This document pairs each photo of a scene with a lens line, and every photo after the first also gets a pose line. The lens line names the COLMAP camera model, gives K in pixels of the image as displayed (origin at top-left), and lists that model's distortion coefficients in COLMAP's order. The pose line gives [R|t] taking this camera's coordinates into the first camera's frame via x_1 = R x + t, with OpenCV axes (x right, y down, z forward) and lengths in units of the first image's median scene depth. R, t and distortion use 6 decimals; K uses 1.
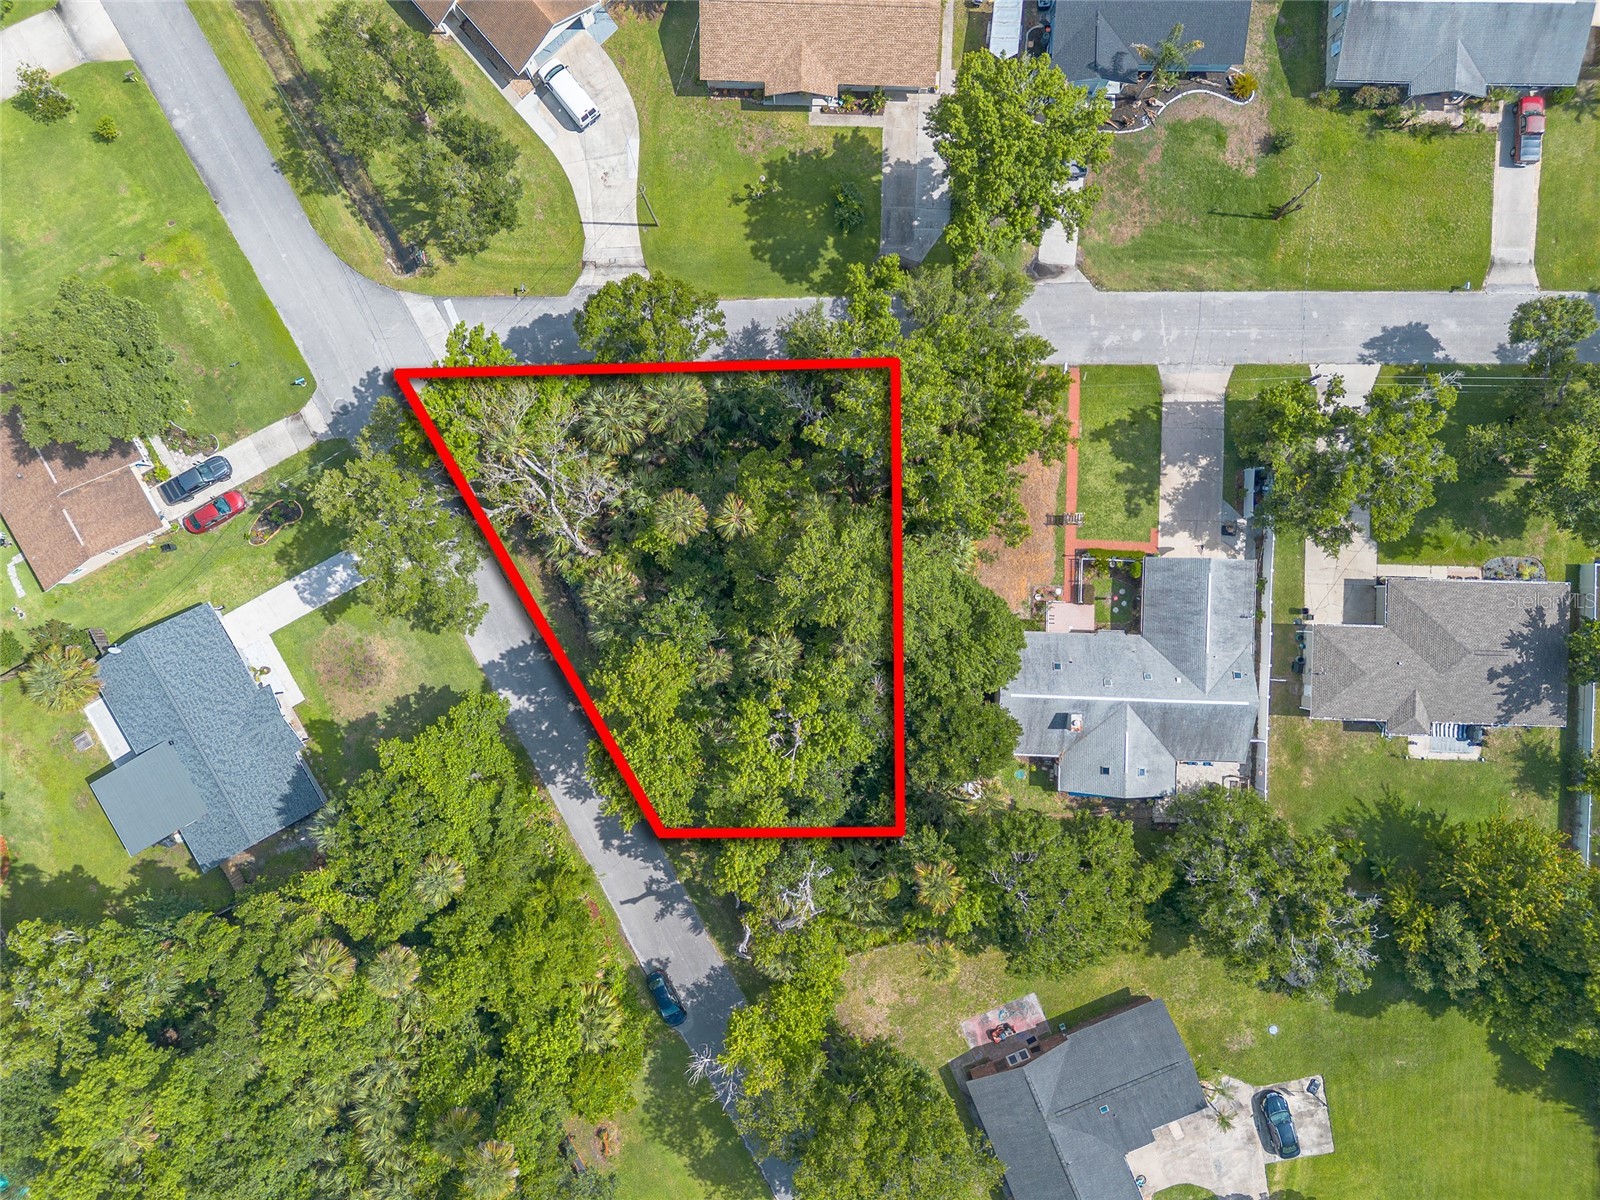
lens RADIAL K [[1132.1, 0, 798.7], [0, 1132.1, 603.1], [0, 0, 1]] dist [0.067838, -0.054354]
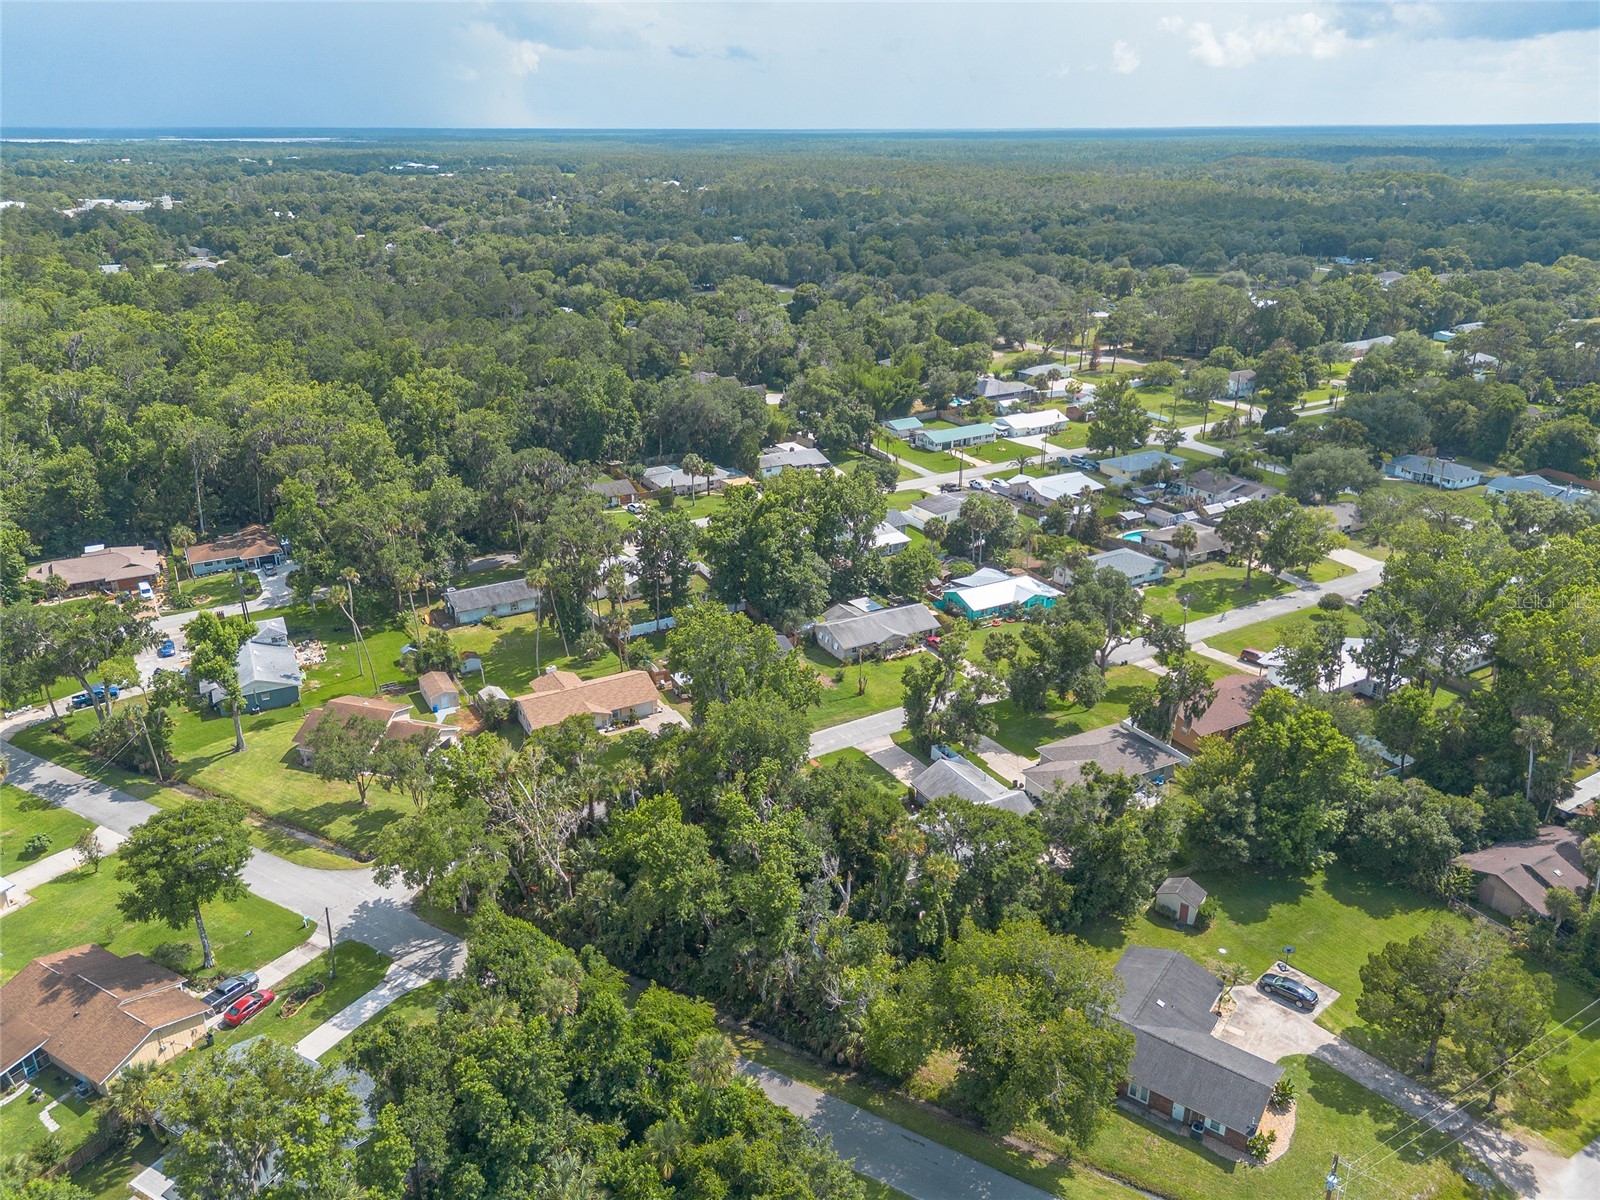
lens RADIAL K [[1132.1, 0, 799.2], [0, 1132.1, 606.7], [0, 0, 1]] dist [0.067838, -0.054354]
pose [[0.855832, -0.197150, 0.478209, -0.506252], [0.517254, 0.326091, -0.791273, 0.996273], [0.000059, 0.924552, 0.381056, 0.180336]]
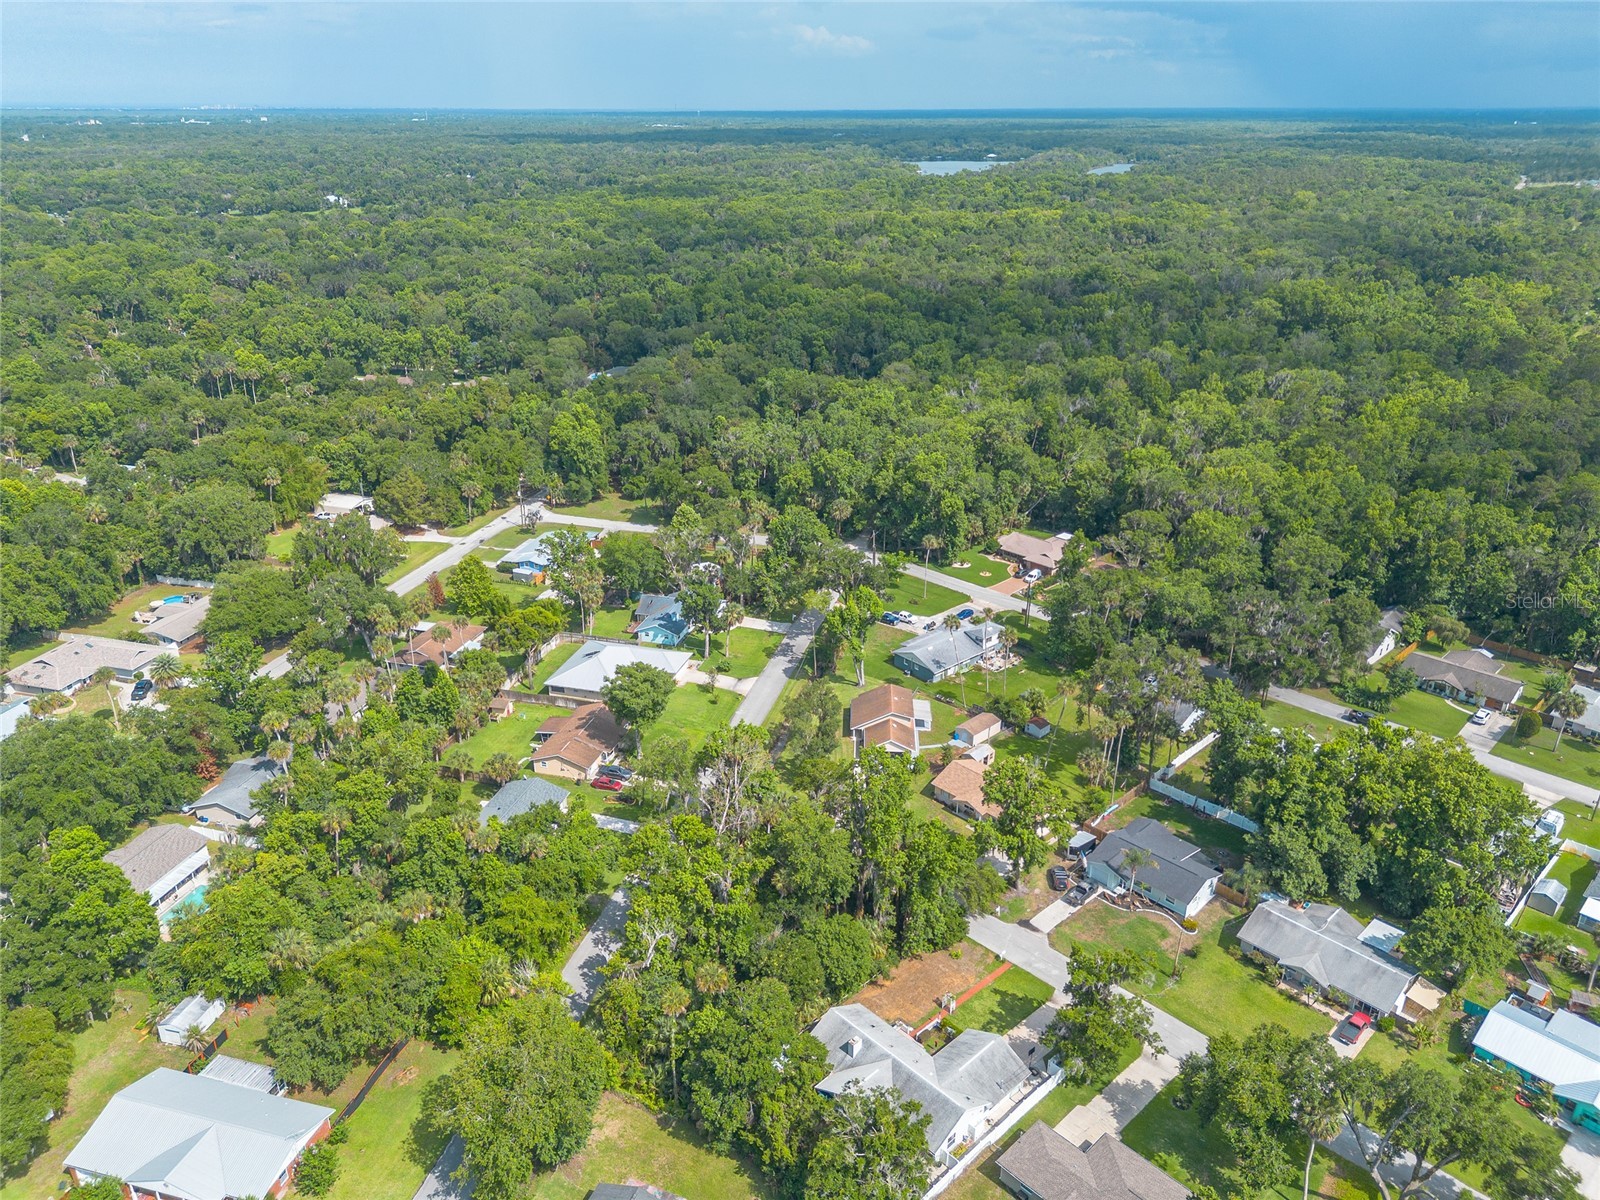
lens RADIAL K [[1132.1, 0, 800.8], [0, 1132.1, 594.2], [0, 0, 1]] dist [0.067838, -0.054354]
pose [[0.712988, 0.279435, -0.643089, 0.905240], [-0.701153, 0.276781, -0.657097, 0.886877], [-0.005620, 0.919406, 0.393269, -0.081641]]
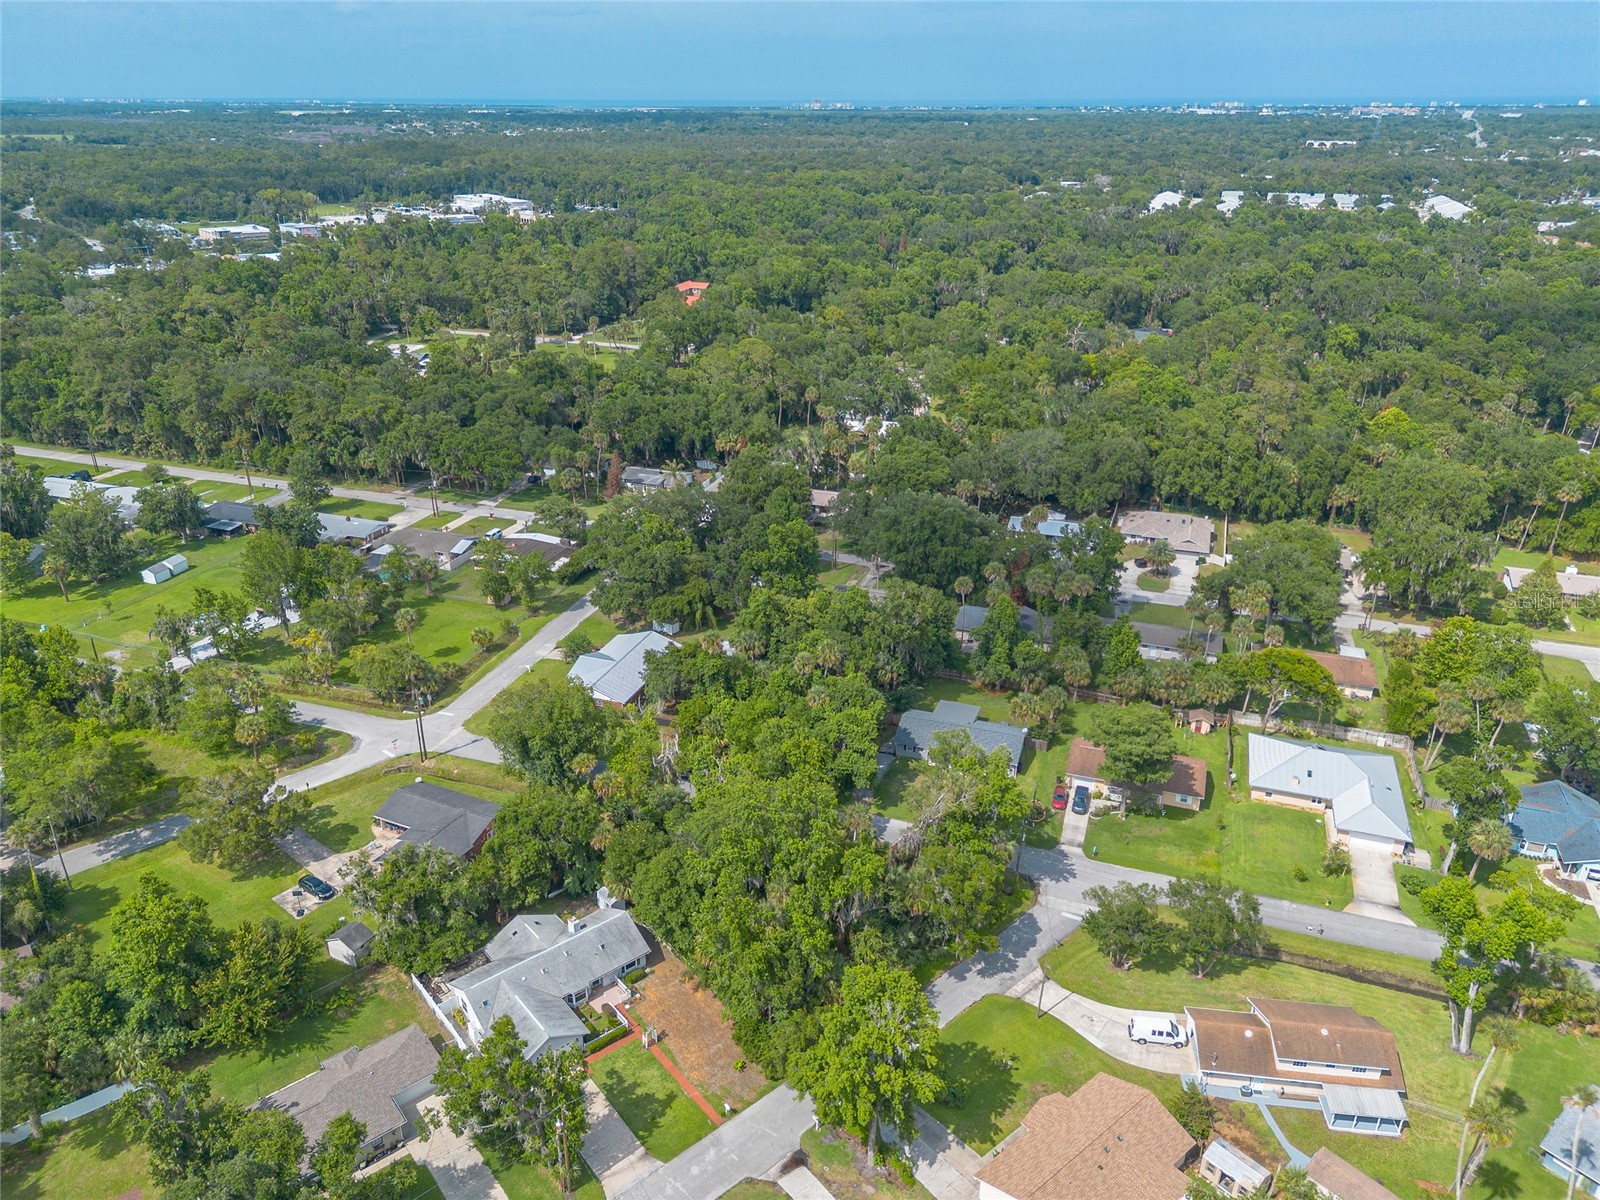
lens RADIAL K [[1132.1, 0, 802.3], [0, 1132.1, 600.7], [0, 0, 1]] dist [0.067838, -0.054354]
pose [[-0.750343, 0.267969, -0.604299, 0.752826], [-0.661047, -0.306112, 0.685064, -0.913225], [-0.001408, 0.913503, 0.406829, 0.019092]]
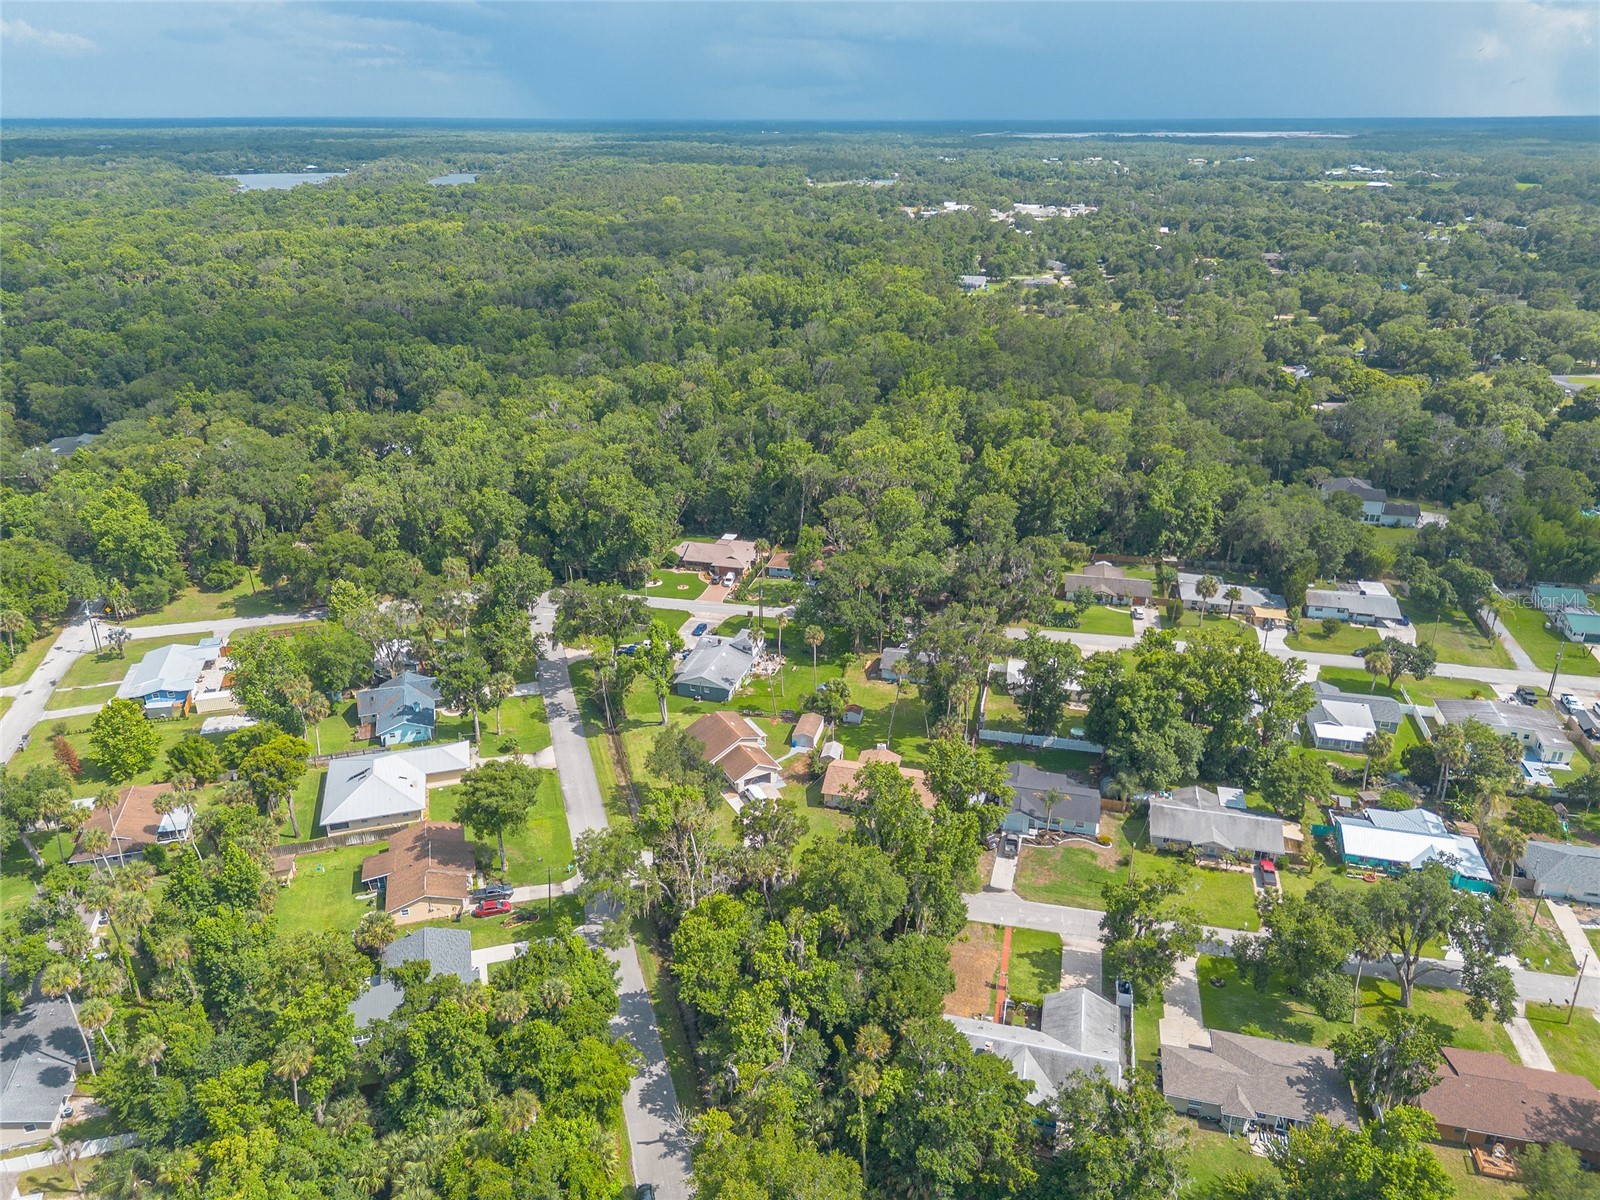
lens RADIAL K [[1132.1, 0, 799.7], [0, 1132.1, 590.1], [0, 0, 1]] dist [0.067838, -0.054354]
pose [[0.976307, 0.082788, -0.199928, 0.236145], [-0.216391, 0.373252, -0.902141, 1.175678], [-0.000063, 0.924029, 0.382323, -0.088209]]
